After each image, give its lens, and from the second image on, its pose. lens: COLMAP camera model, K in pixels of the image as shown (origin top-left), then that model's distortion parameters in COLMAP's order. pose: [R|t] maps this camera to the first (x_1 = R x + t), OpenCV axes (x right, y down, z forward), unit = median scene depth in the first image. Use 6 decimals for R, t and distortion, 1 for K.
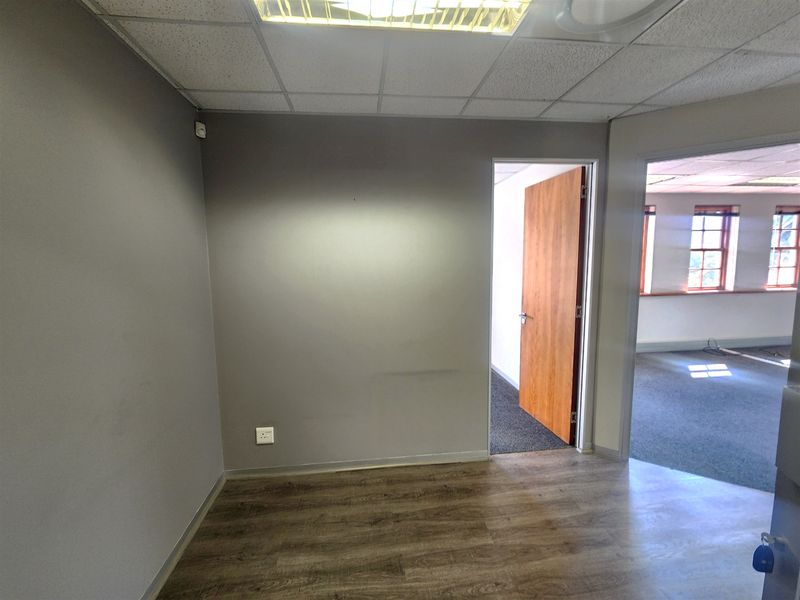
lens RADIAL K [[326.7, 0, 394.9], [0, 326.7, 297.7], [0, 0, 1]] dist [0.001069, 0.000158]
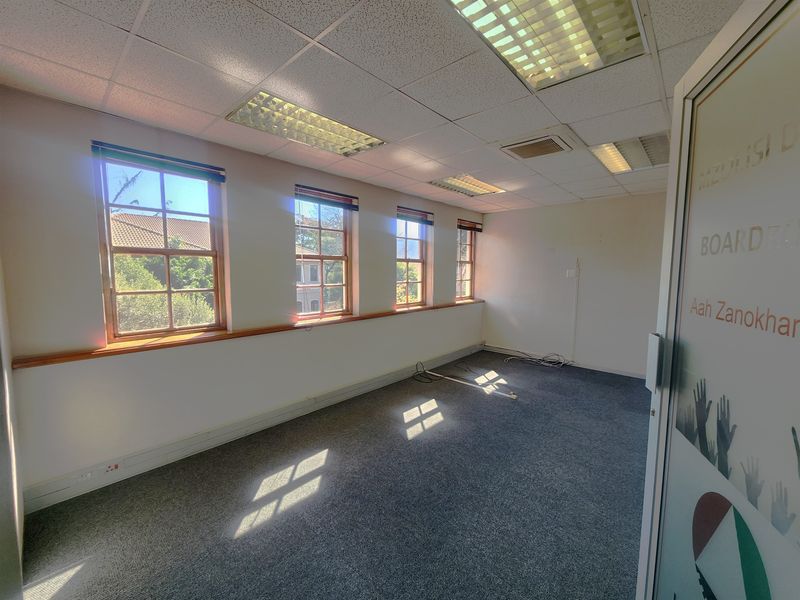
lens RADIAL K [[326.7, 0, 394.9], [0, 326.7, 297.7], [0, 0, 1]] dist [0.001069, 0.000158]
pose [[0.746971, -0.033954, 0.663989, 0.344515], [0.051731, 0.998636, -0.007130, -0.043749], [-0.662841, 0.039675, 0.747708, 0.382963]]
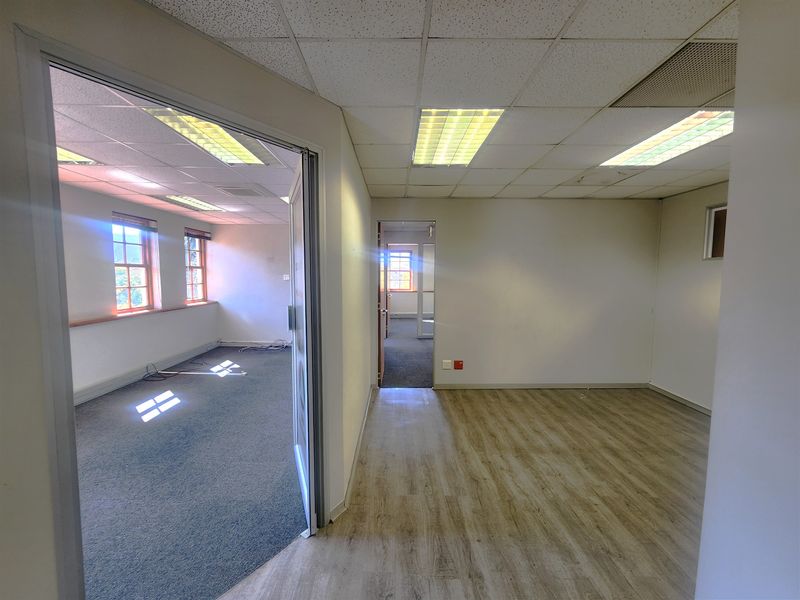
lens RADIAL K [[326.7, 0, 394.9], [0, 326.7, 297.7], [0, 0, 1]] dist [0.001069, 0.000158]
pose [[0.100226, -0.052530, 0.993577, 0.148923], [0.101381, 0.993947, 0.042323, -0.026264], [-0.989786, 0.096488, 0.104945, 0.217768]]
